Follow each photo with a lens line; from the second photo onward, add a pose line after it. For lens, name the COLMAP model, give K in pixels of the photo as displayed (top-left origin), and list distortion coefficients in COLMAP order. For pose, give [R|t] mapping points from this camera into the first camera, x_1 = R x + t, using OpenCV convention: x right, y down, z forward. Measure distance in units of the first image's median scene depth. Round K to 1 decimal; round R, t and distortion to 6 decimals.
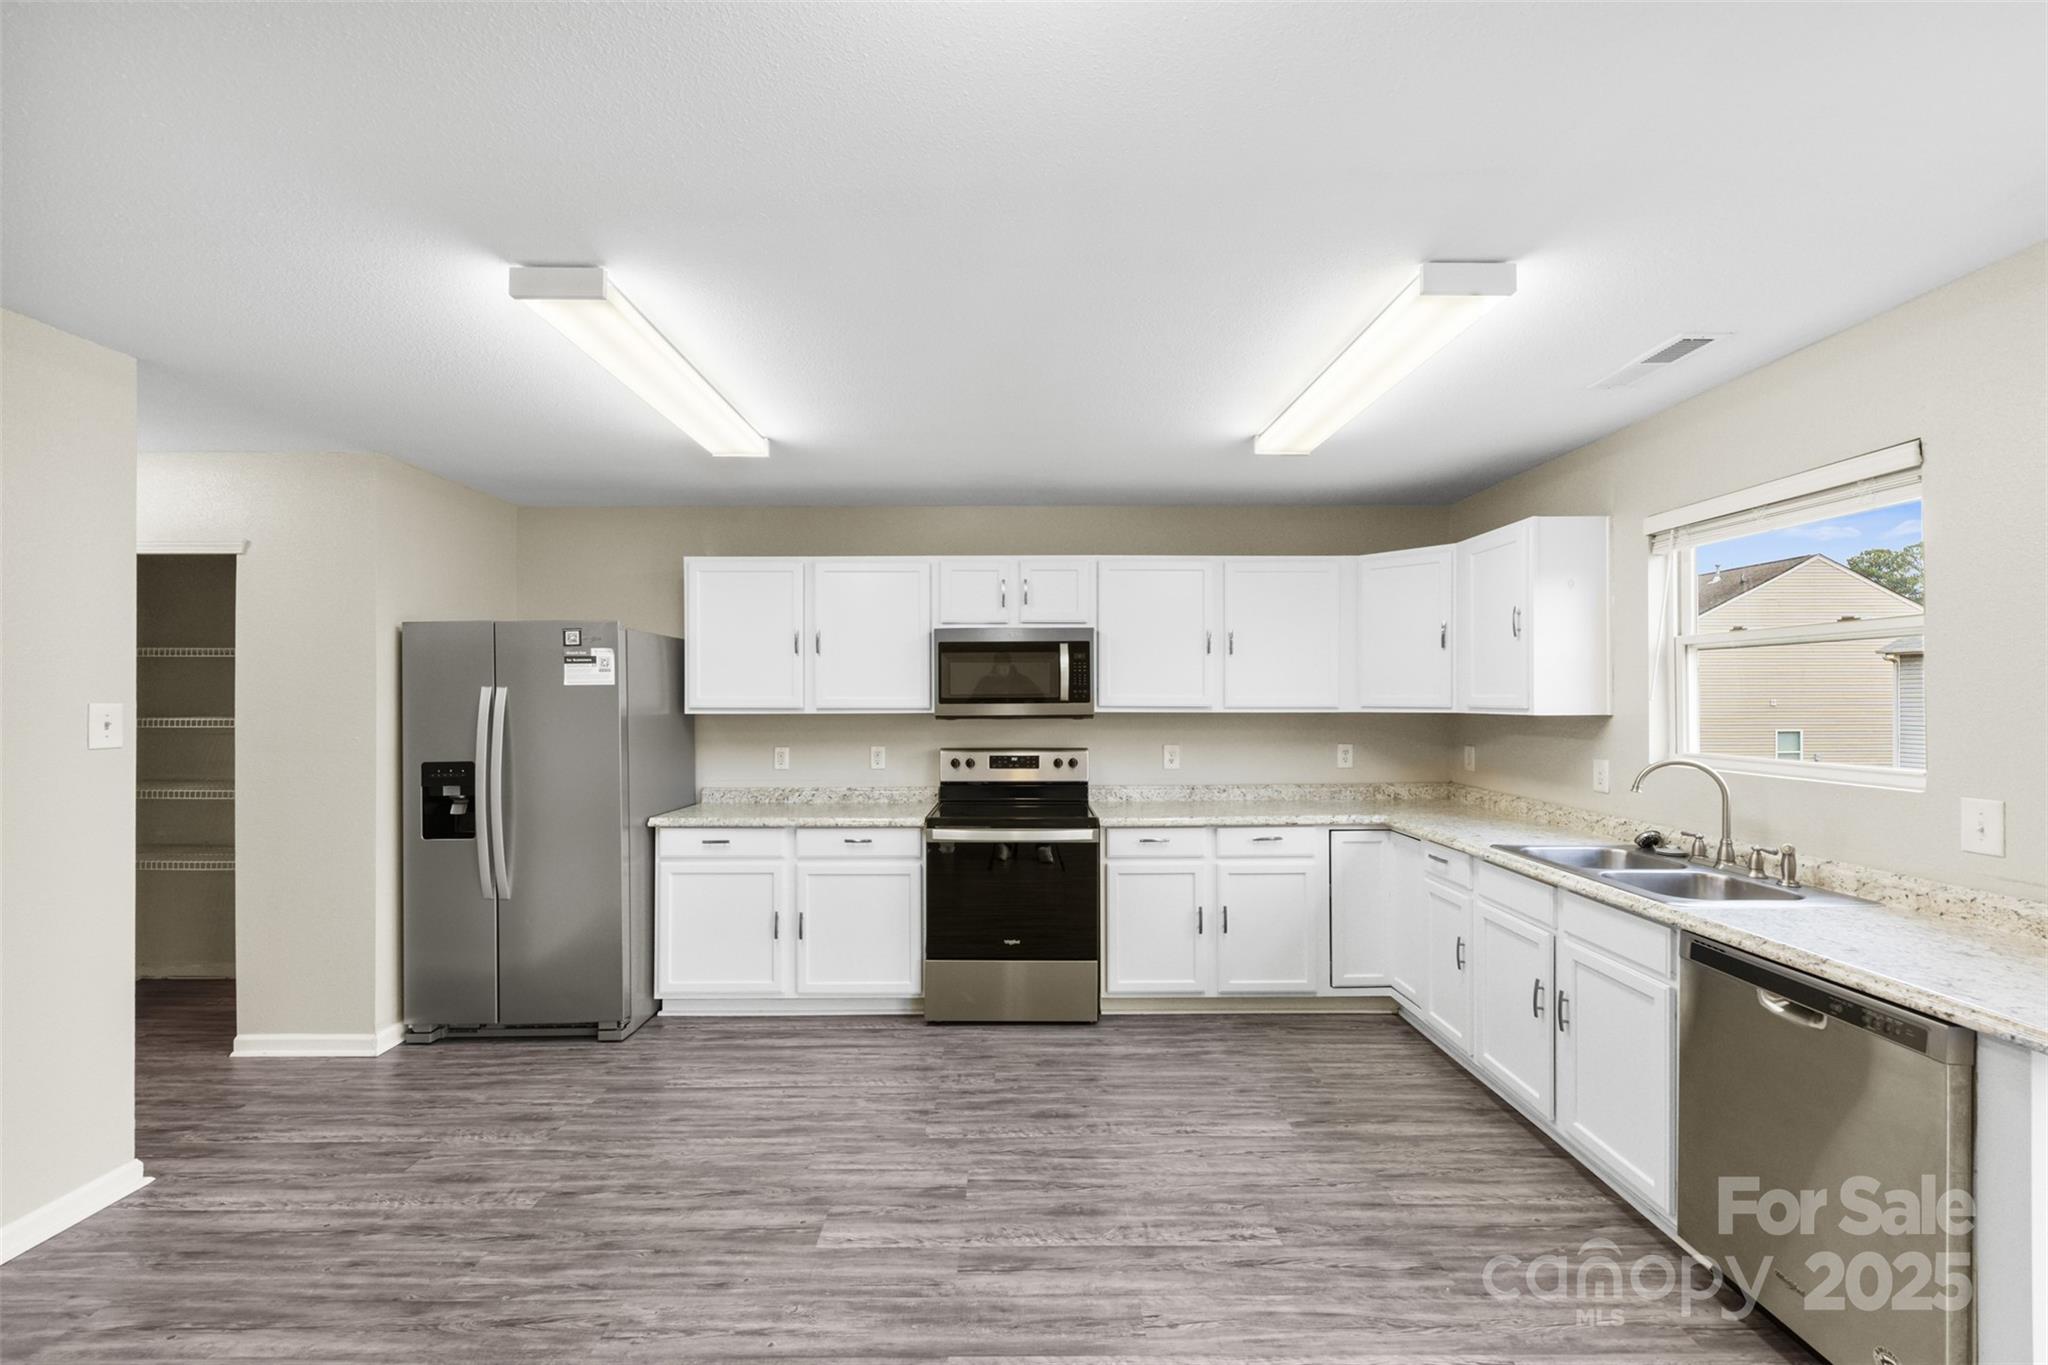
lens RADIAL K [[808.8, 0, 1015.7], [0, 808.8, 698.1], [0, 0, 1]] dist [0.005269, -0.002610]
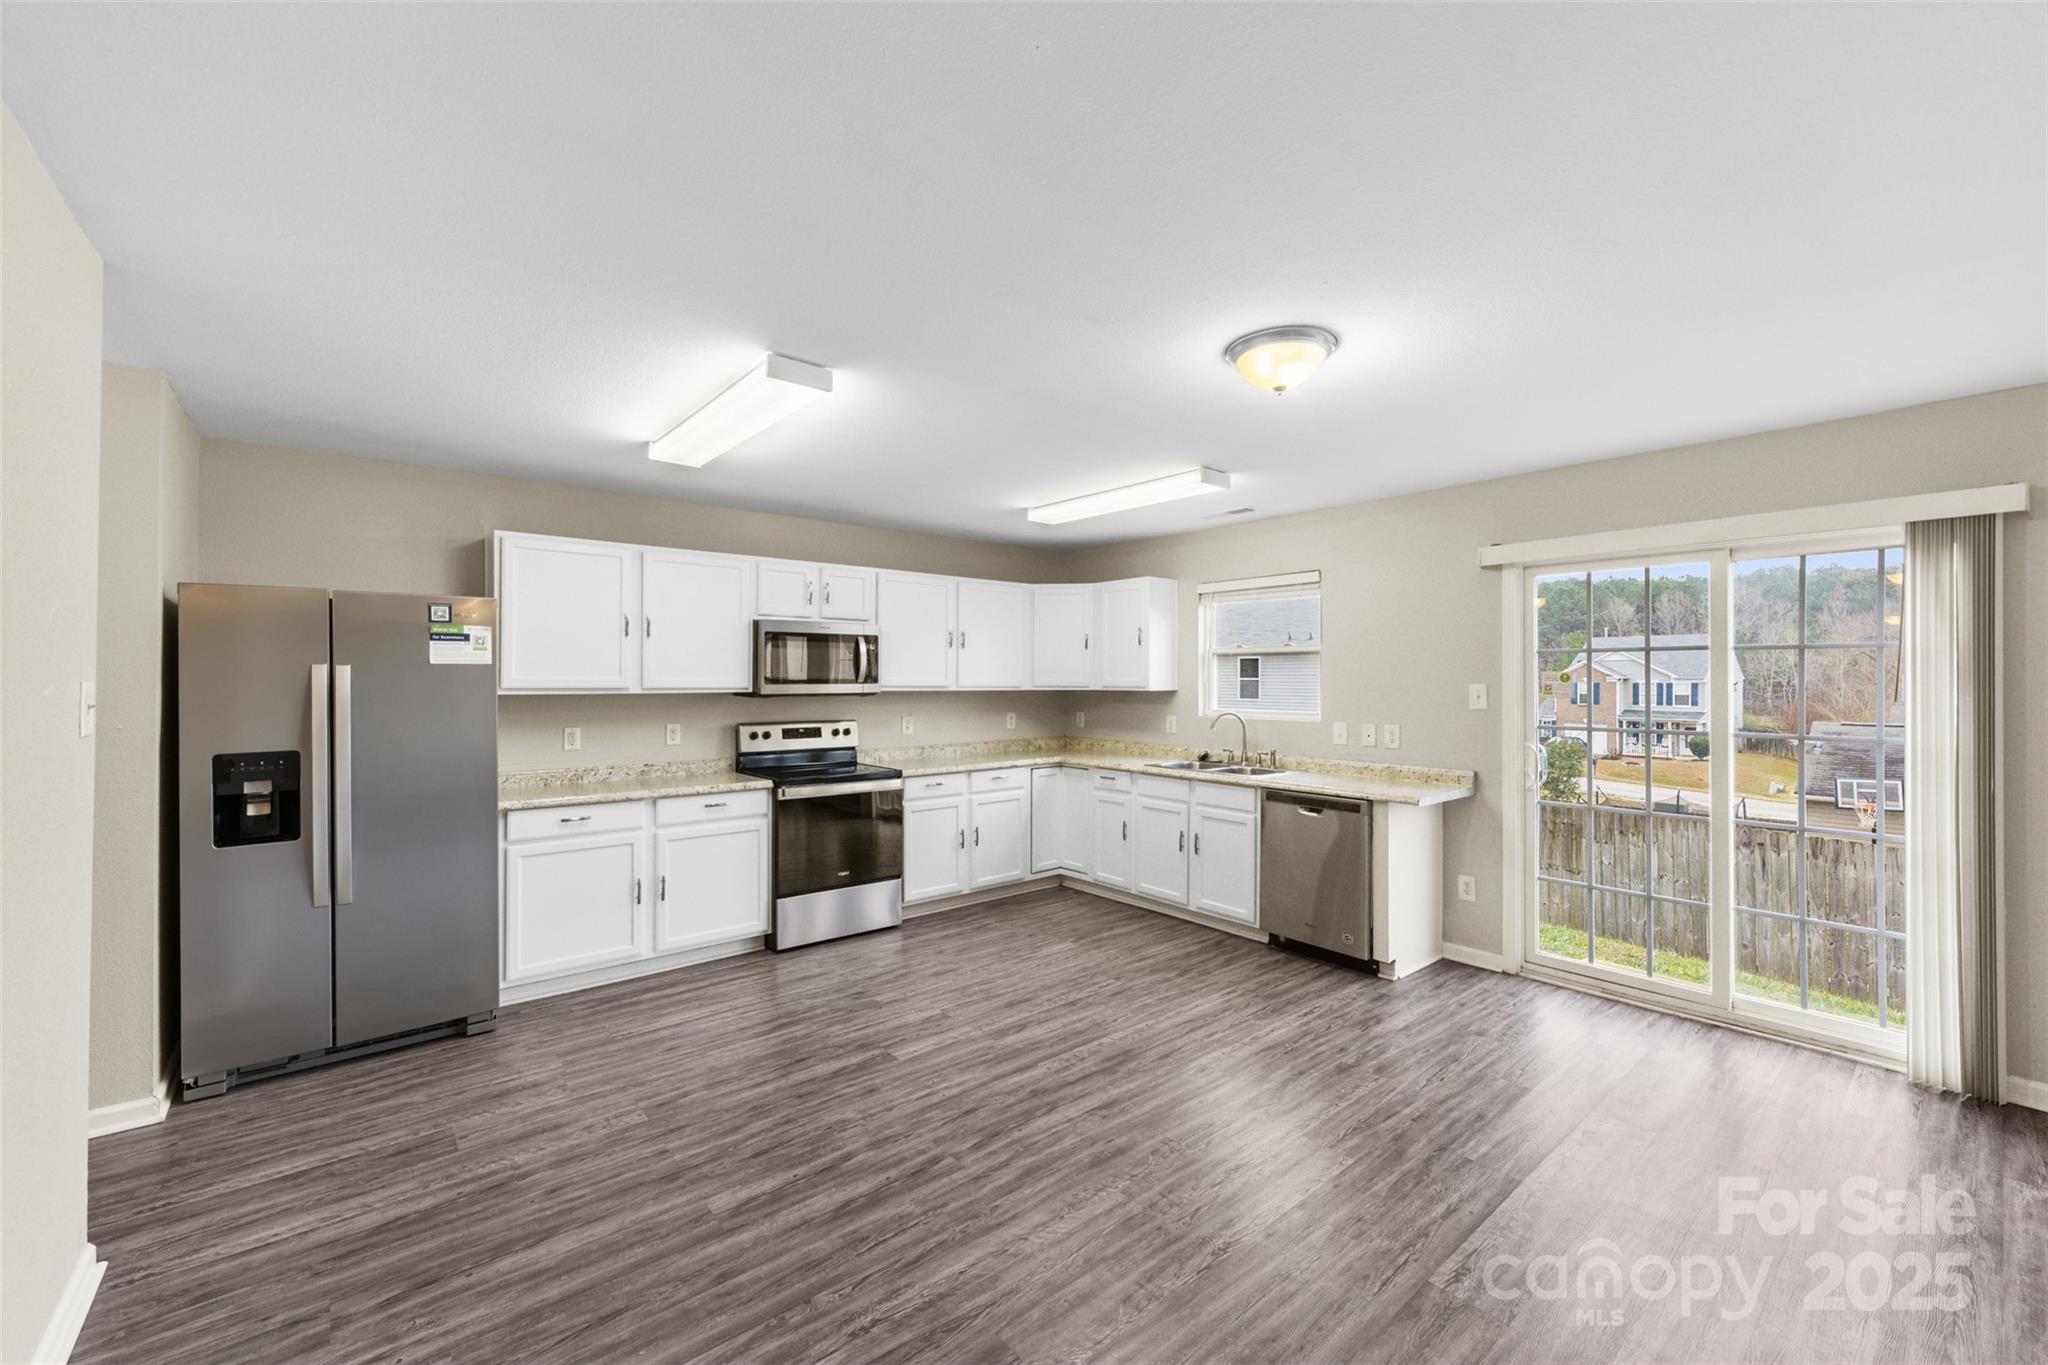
lens RADIAL K [[808.8, 0, 1024.2], [0, 808.8, 679.5], [0, 0, 1]] dist [0.005269, -0.002610]
pose [[0.771166, 0.004311, 0.636619, -0.612216], [-0.003720, 0.999991, -0.002265, 0.001917], [-0.636623, -0.000622, 0.771175, -0.154243]]
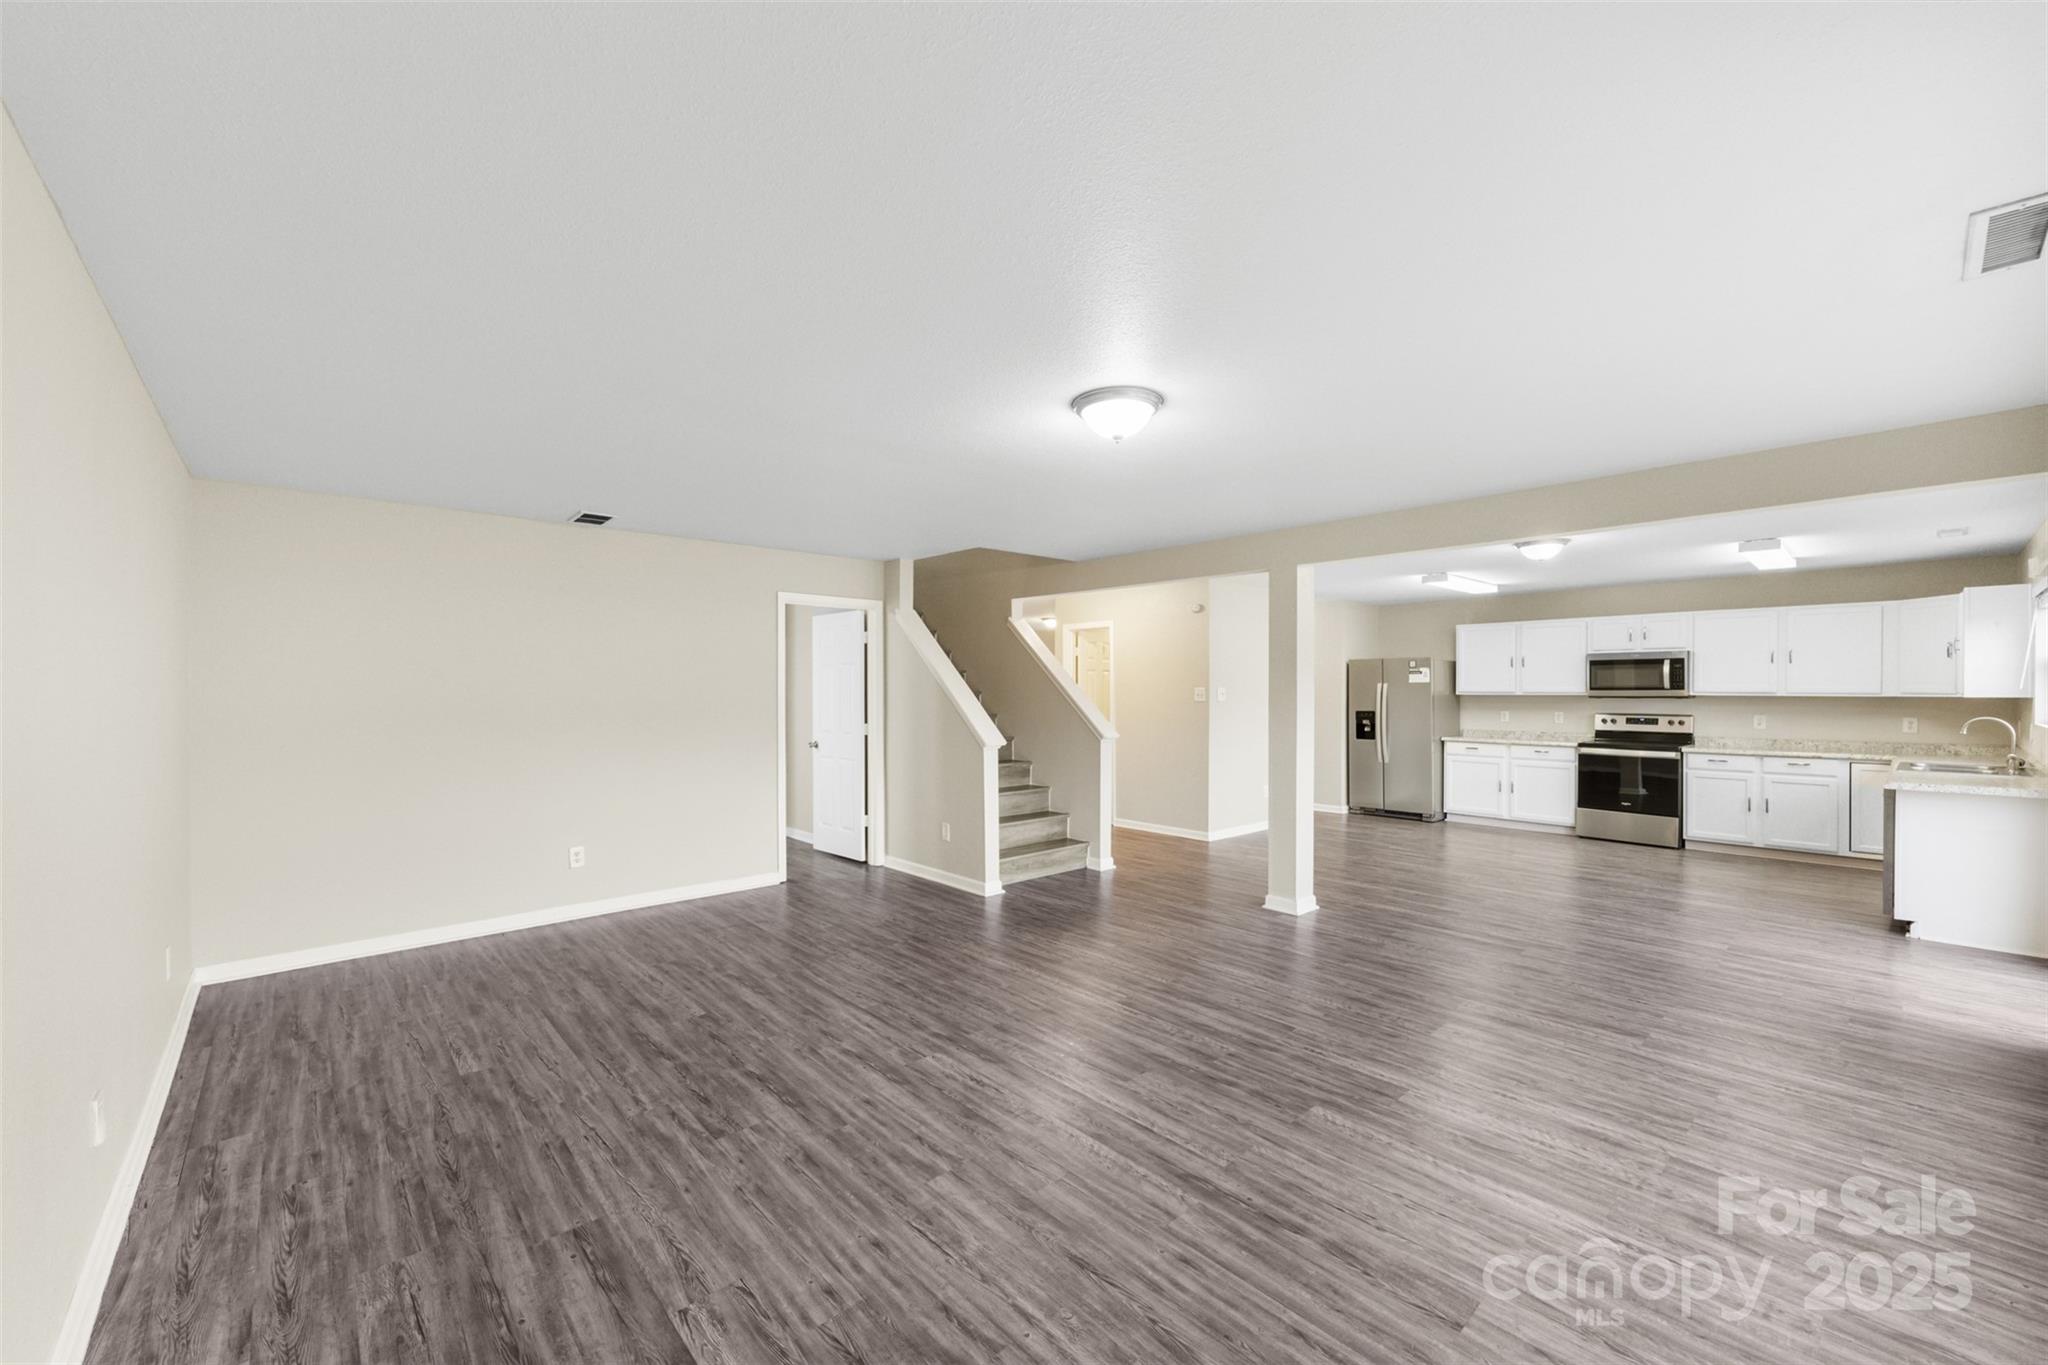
lens RADIAL K [[808.8, 0, 1012.5], [0, 808.8, 696.7], [0, 0, 1]] dist [0.005269, -0.002610]
pose [[0.662875, 0.009092, -0.748675, 0.533058], [-0.001210, 0.999938, 0.011073, 0.002452], [0.748729, -0.006434, 0.662845, -1.645294]]
